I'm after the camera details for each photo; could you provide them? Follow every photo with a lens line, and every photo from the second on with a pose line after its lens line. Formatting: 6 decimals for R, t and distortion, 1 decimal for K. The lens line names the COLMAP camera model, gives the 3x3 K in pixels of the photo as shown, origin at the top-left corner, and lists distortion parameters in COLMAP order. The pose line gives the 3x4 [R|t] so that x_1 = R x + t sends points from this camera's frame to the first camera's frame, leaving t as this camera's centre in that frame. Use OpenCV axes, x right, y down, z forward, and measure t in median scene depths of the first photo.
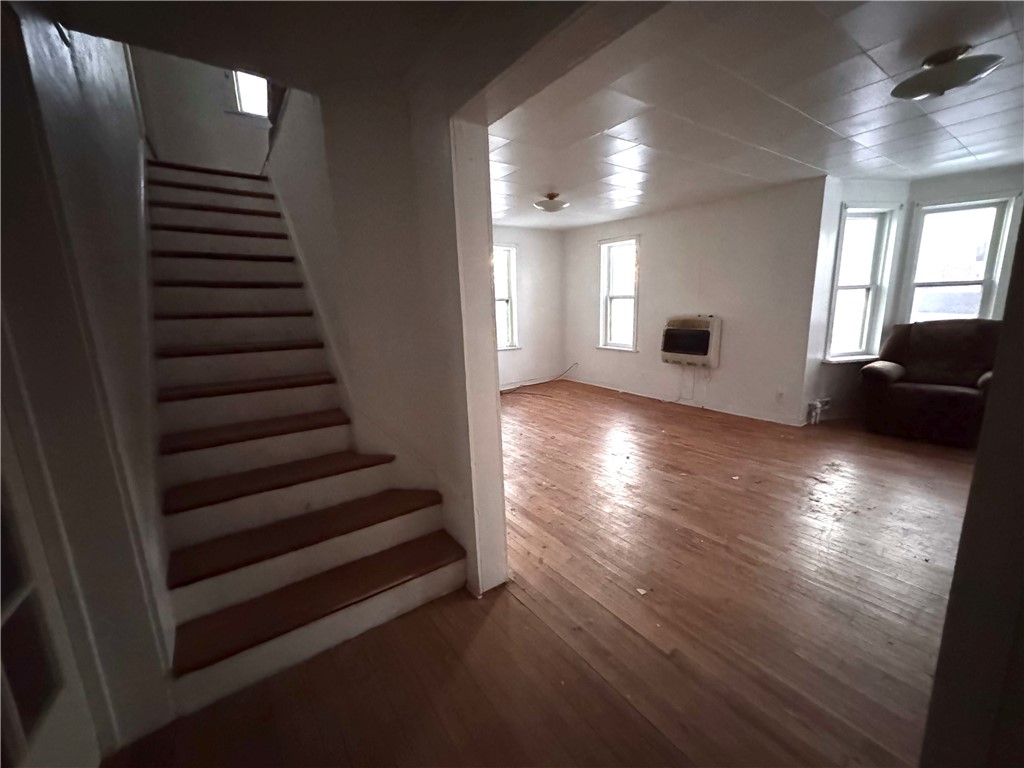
lens RADIAL K [[407.1, 0, 510.1], [0, 407.1, 383.8], [0, 0, 1]] dist [-0.003440, 0.000522]
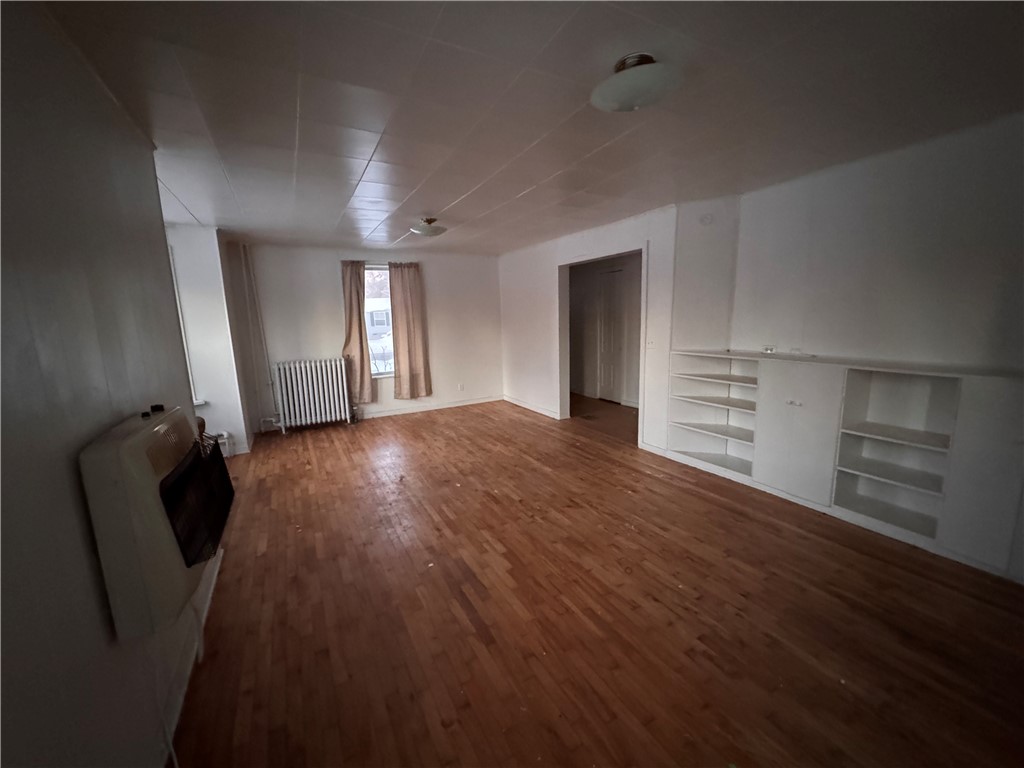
lens RADIAL K [[407.1, 0, 511.2], [0, 407.1, 384.2], [0, 0, 1]] dist [-0.003440, 0.000522]
pose [[-0.990499, 0.049092, 0.128461, 0.179109], [0.091661, 0.932041, 0.350567, -0.309775], [-0.102521, 0.359011, -0.927685, 1.428958]]
